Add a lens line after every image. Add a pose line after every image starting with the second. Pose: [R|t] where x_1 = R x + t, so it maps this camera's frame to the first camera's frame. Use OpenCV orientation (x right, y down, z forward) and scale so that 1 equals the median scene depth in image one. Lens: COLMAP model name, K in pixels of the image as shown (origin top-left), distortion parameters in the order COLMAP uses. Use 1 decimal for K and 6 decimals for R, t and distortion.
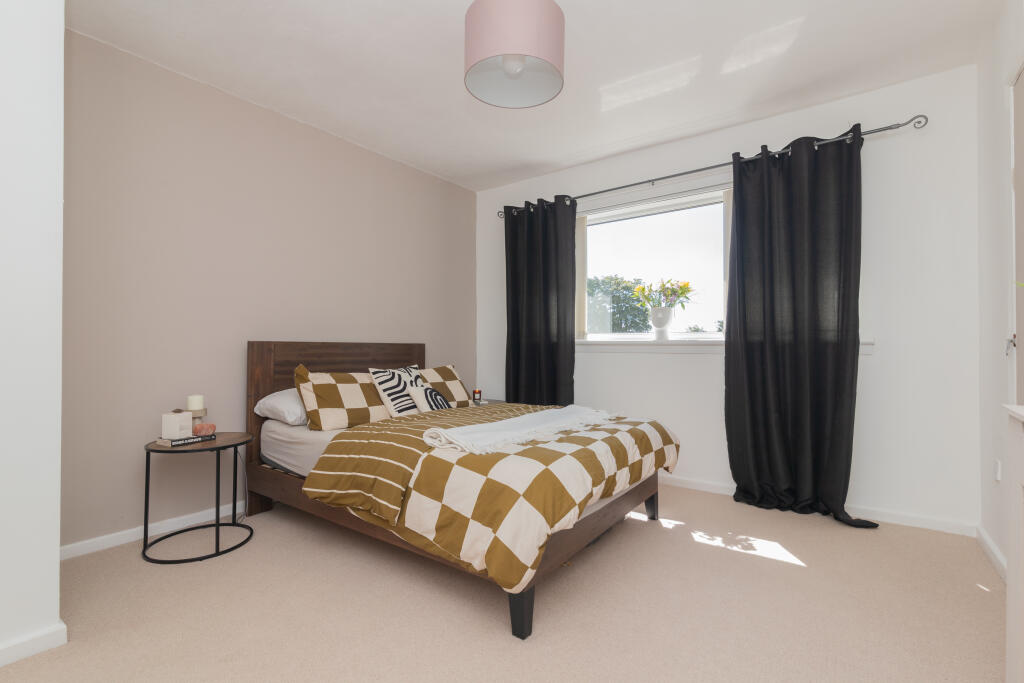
lens RADIAL K [[458.2, 0, 519.5], [0, 458.2, 341.3], [0, 0, 1]] dist [-0.002359, -0.000973]
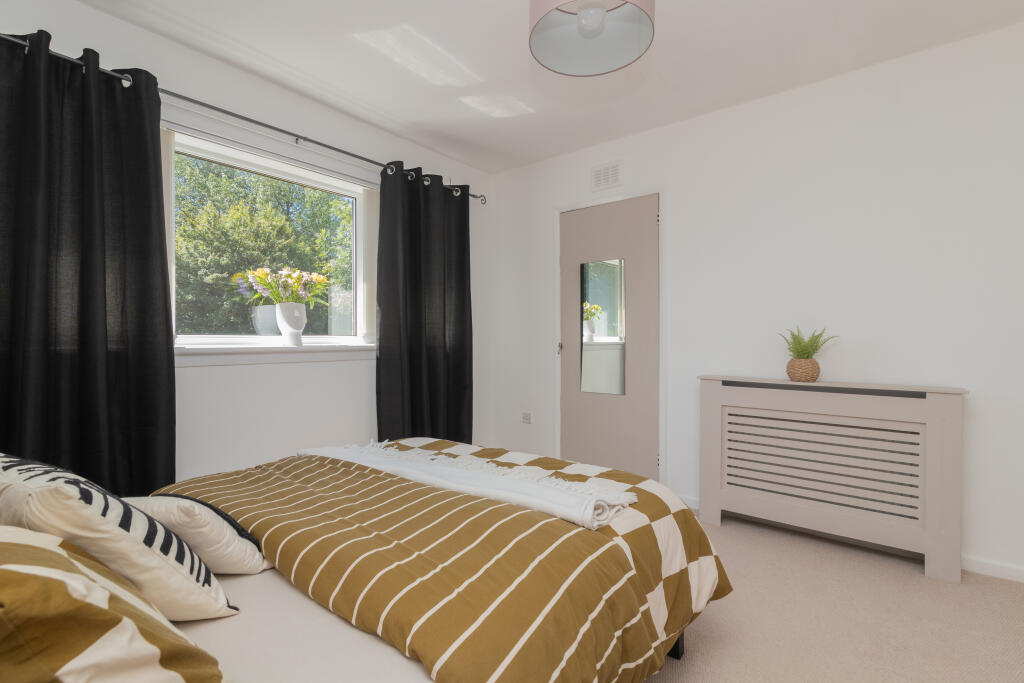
lens RADIAL K [[458.2, 0, 511.4], [0, 458.2, 340.4], [0, 0, 1]] dist [-0.002359, -0.000973]
pose [[0.042796, -0.006127, 0.999065, -0.608929], [-0.006936, 0.999955, 0.006429, -0.025034], [-0.999060, -0.007204, 0.042751, 0.805956]]
